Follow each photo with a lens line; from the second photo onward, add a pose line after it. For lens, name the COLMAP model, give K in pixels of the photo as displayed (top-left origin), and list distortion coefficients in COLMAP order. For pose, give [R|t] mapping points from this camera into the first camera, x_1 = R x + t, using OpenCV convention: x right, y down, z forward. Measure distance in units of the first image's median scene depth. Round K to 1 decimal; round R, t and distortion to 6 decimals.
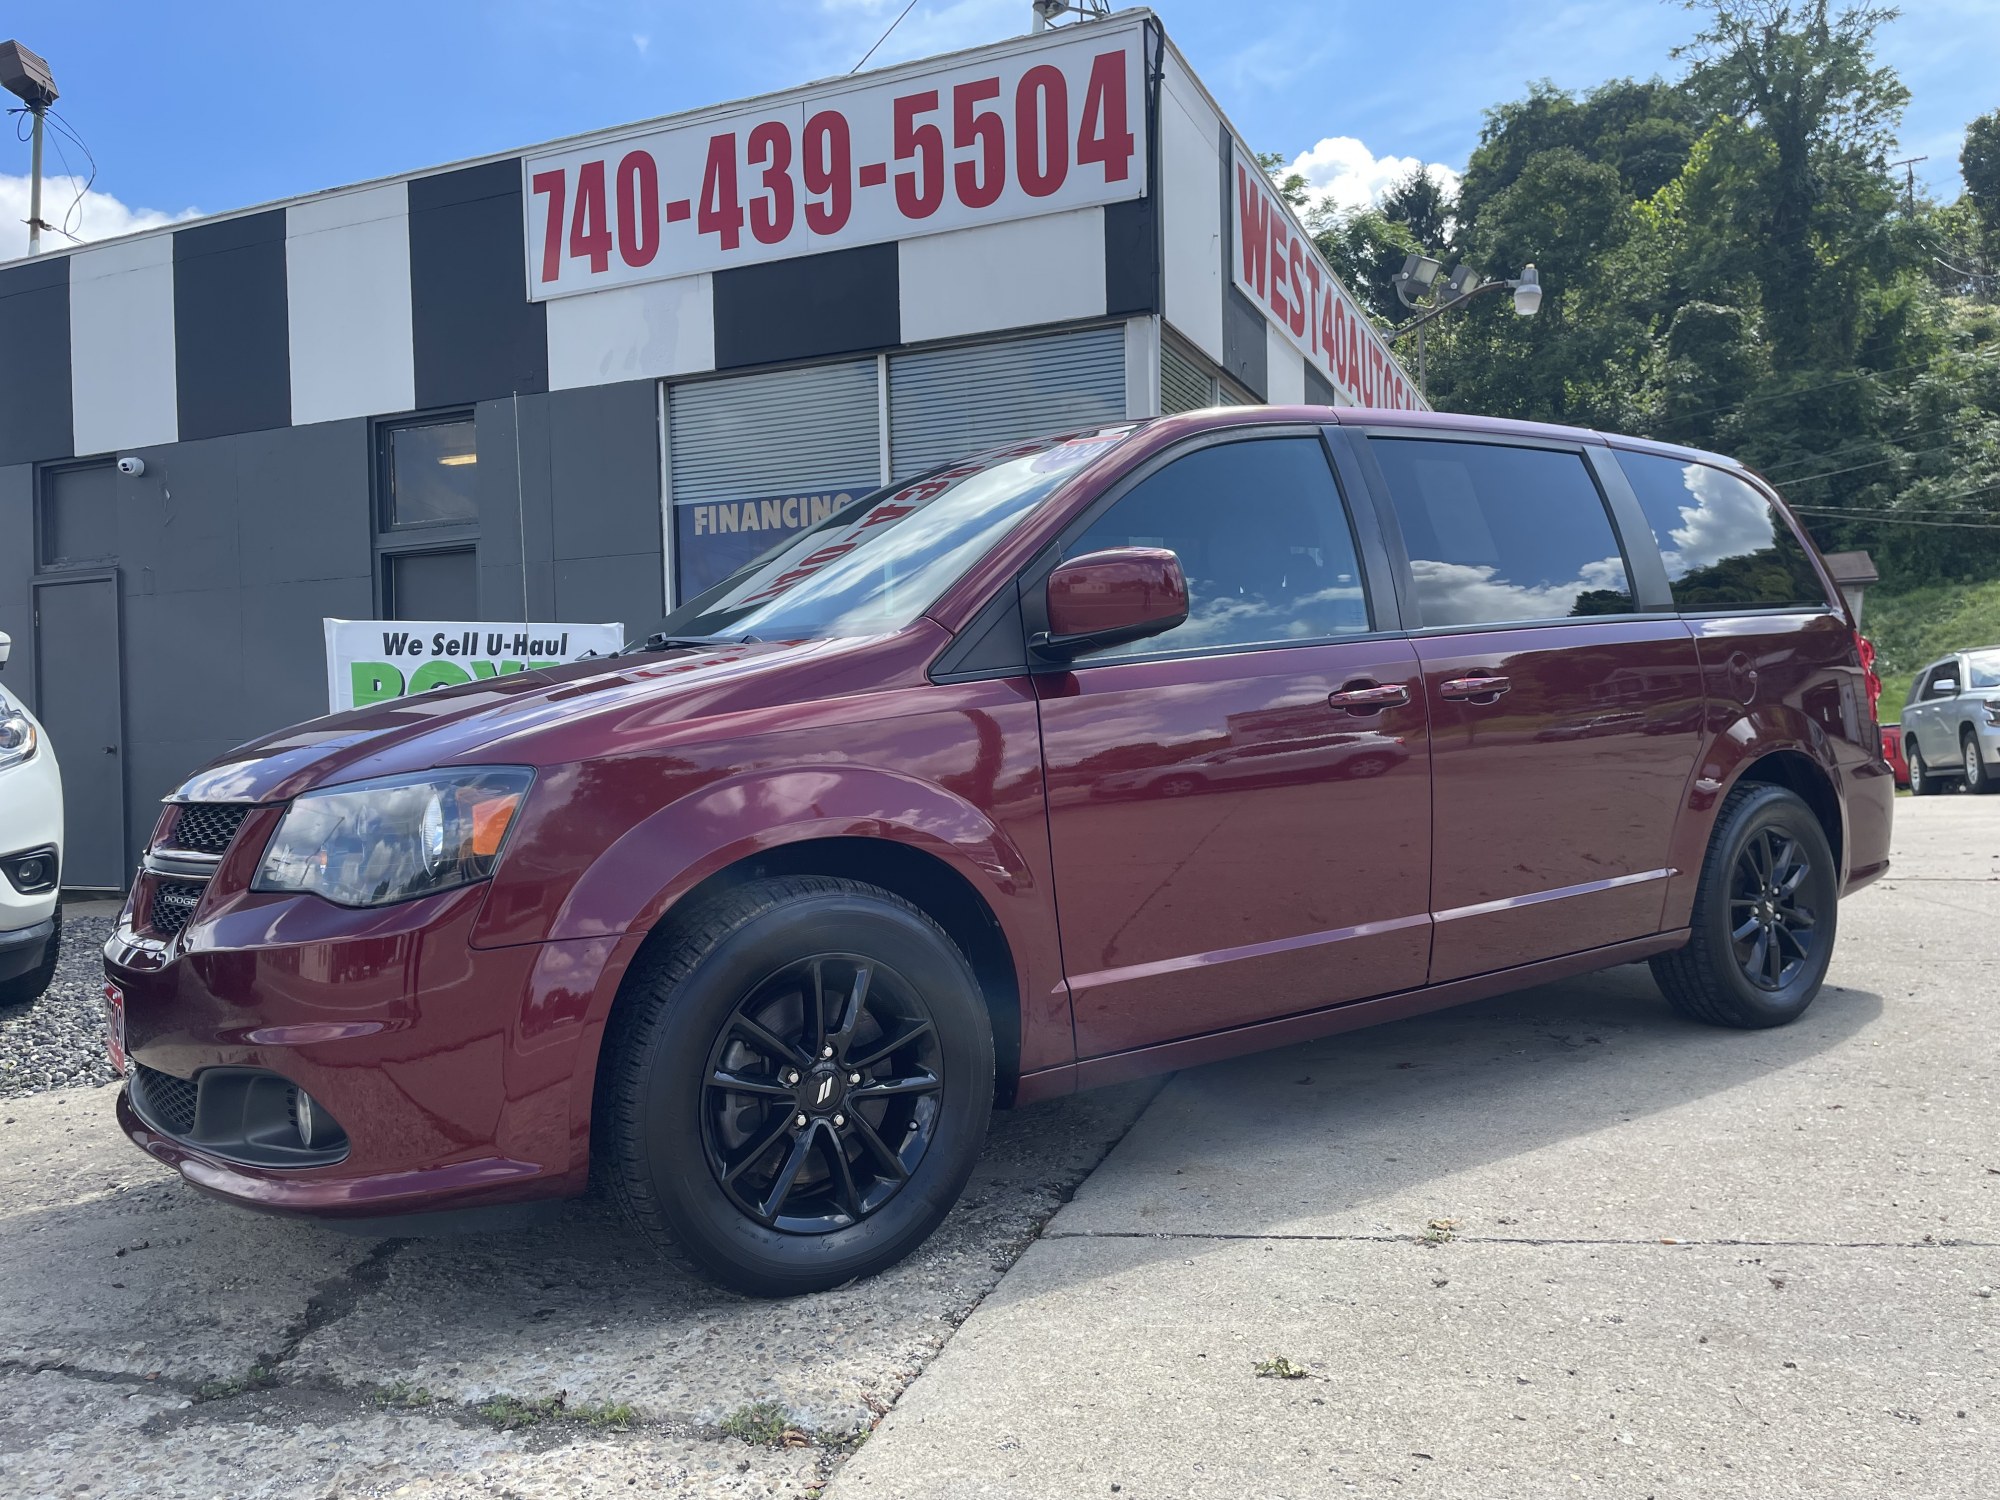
lens RADIAL K [[1492.5, 0, 998.8], [0, 1492.5, 739.7], [0, 0, 1]] dist [0.079120, -0.104145]
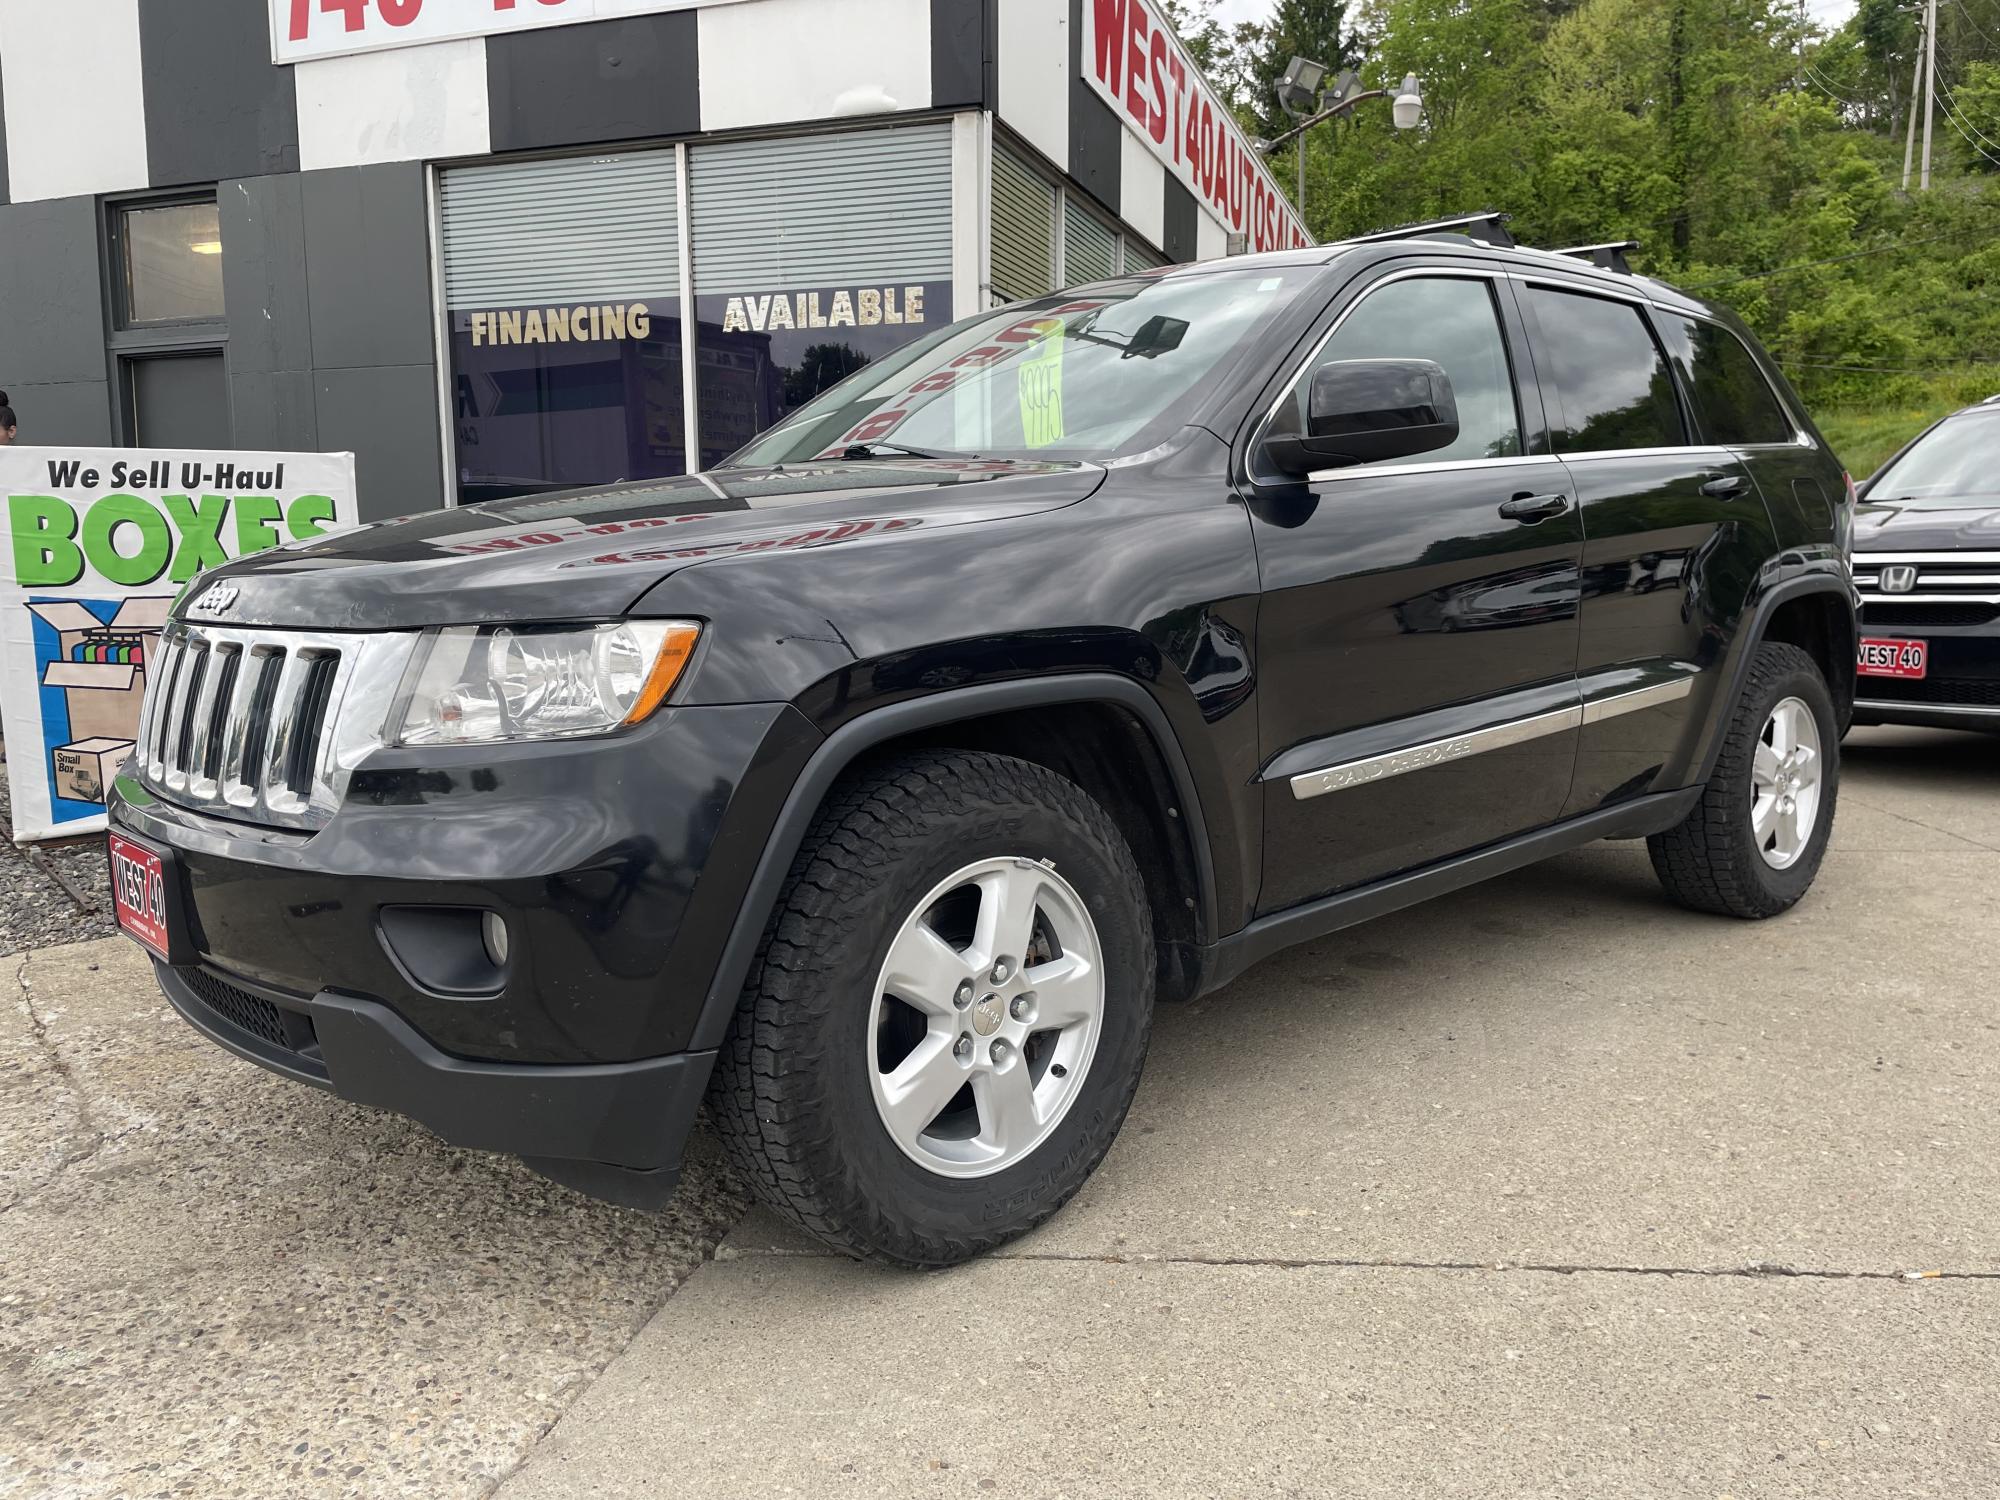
lens RADIAL K [[1492.5, 0, 992.8], [0, 1492.5, 728.5], [0, 0, 1]] dist [0.084139, -0.108769]
pose [[0.996942, 0.010618, 0.077419, 0.038686], [-0.019441, 0.993277, 0.114113, -0.019455], [-0.075687, -0.115270, 0.990447, 0.065805]]
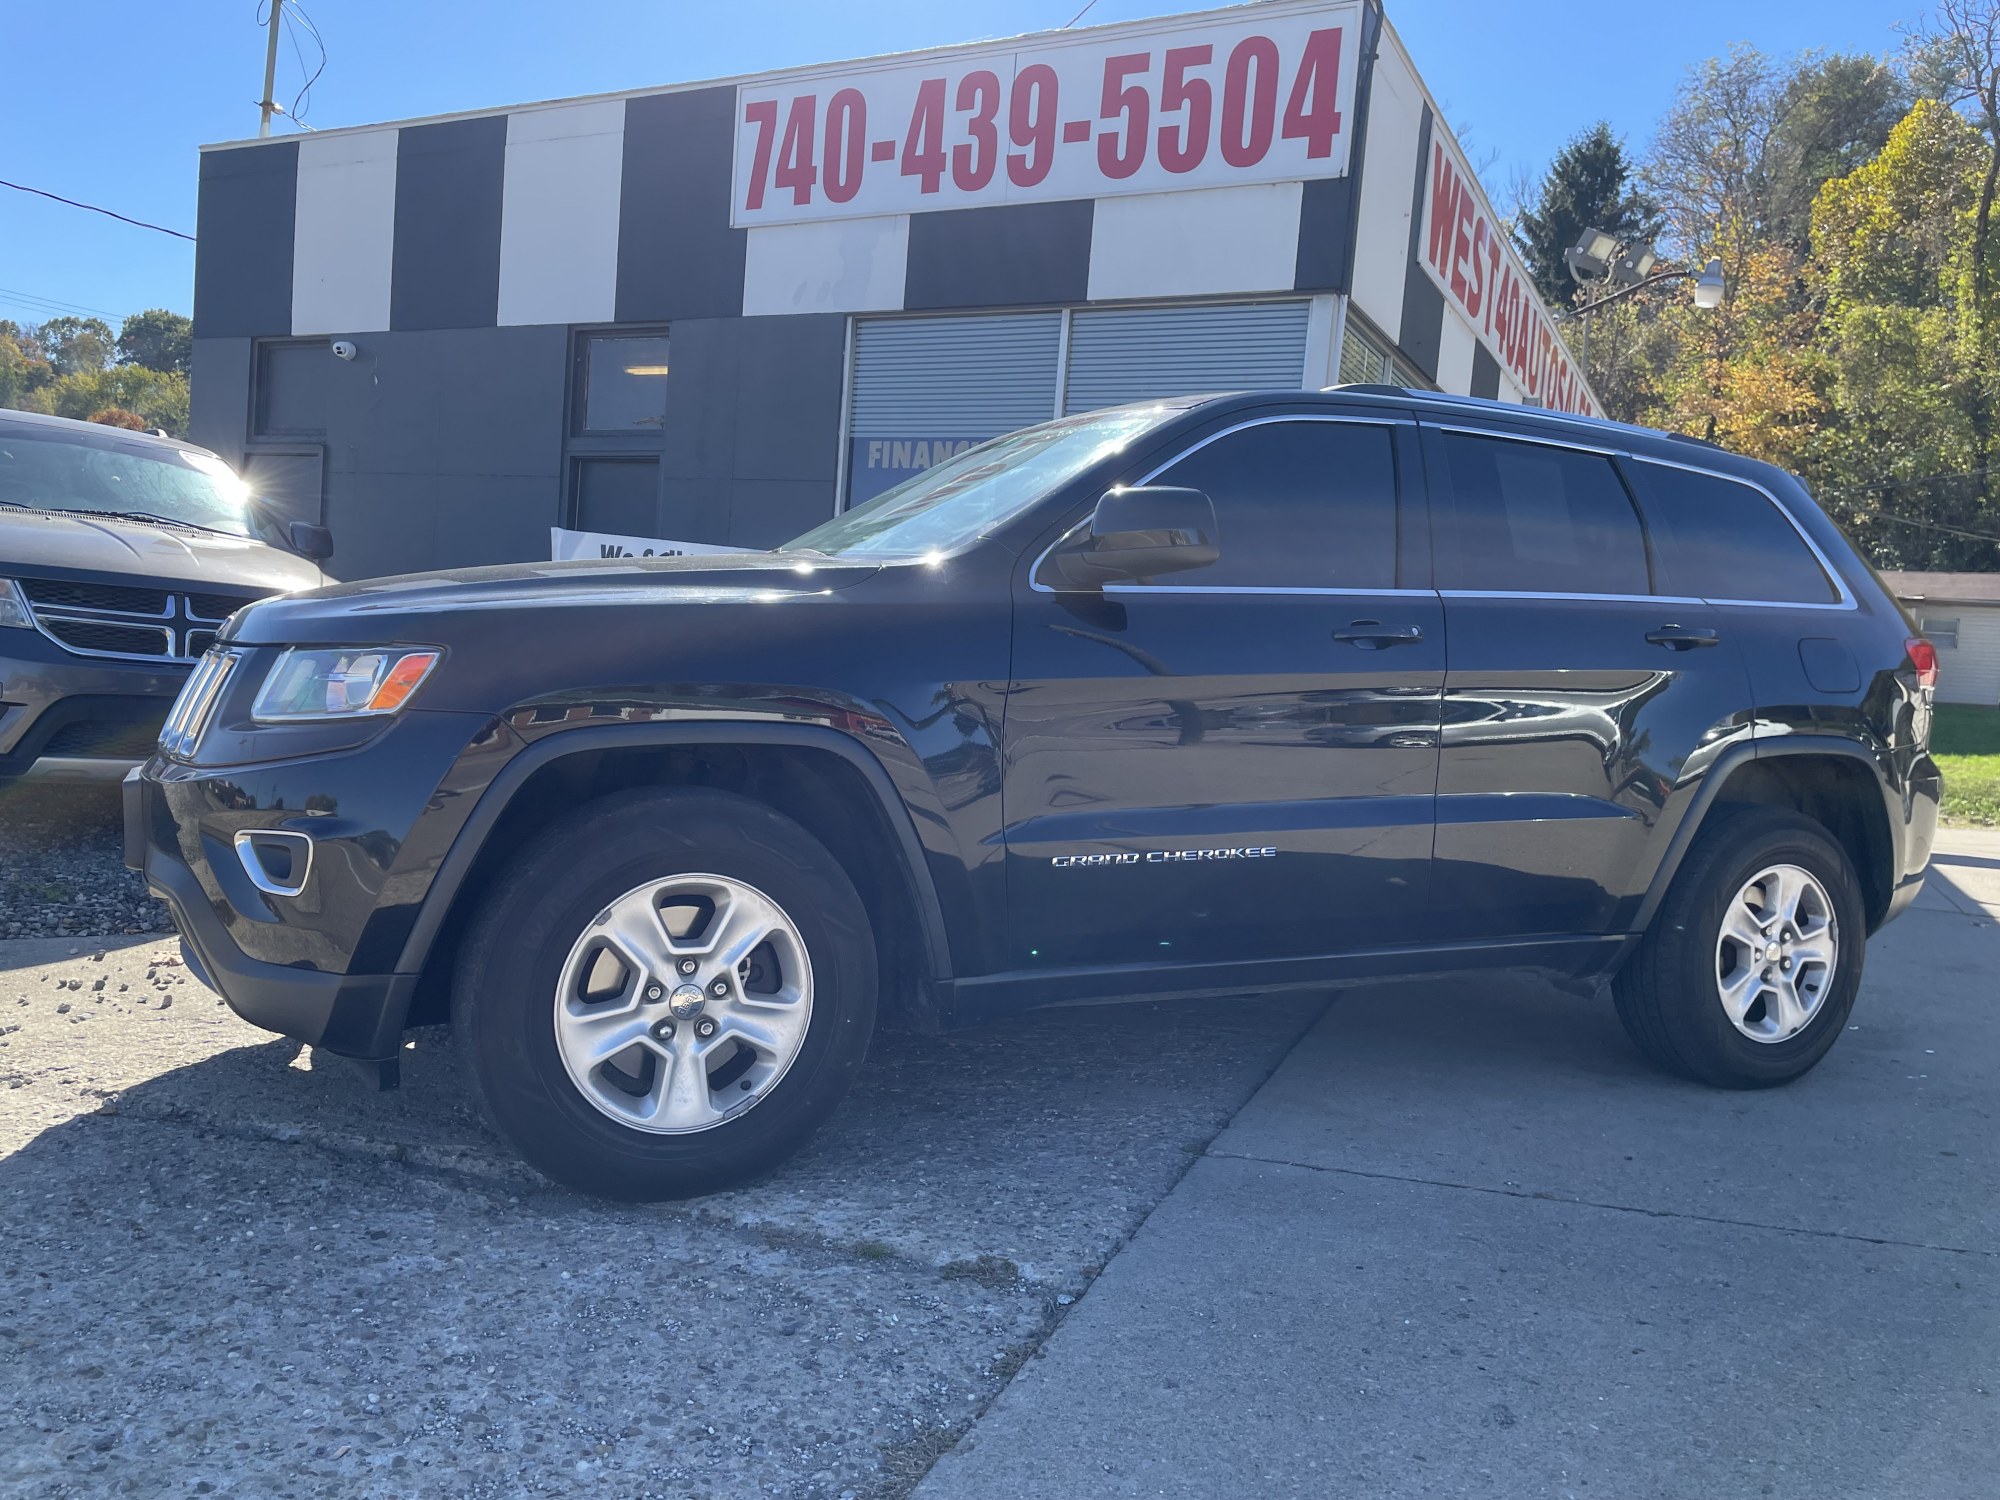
lens RADIAL K [[1492.3, 0, 979.1], [0, 1492.3, 749.7], [0, 0, 1]] dist [0.078961, -0.106946]
pose [[0.992021, 0.104432, -0.070626, -0.031782], [-0.100542, 0.993323, 0.056574, -0.007811], [0.076062, -0.049022, 0.995897, -0.046406]]
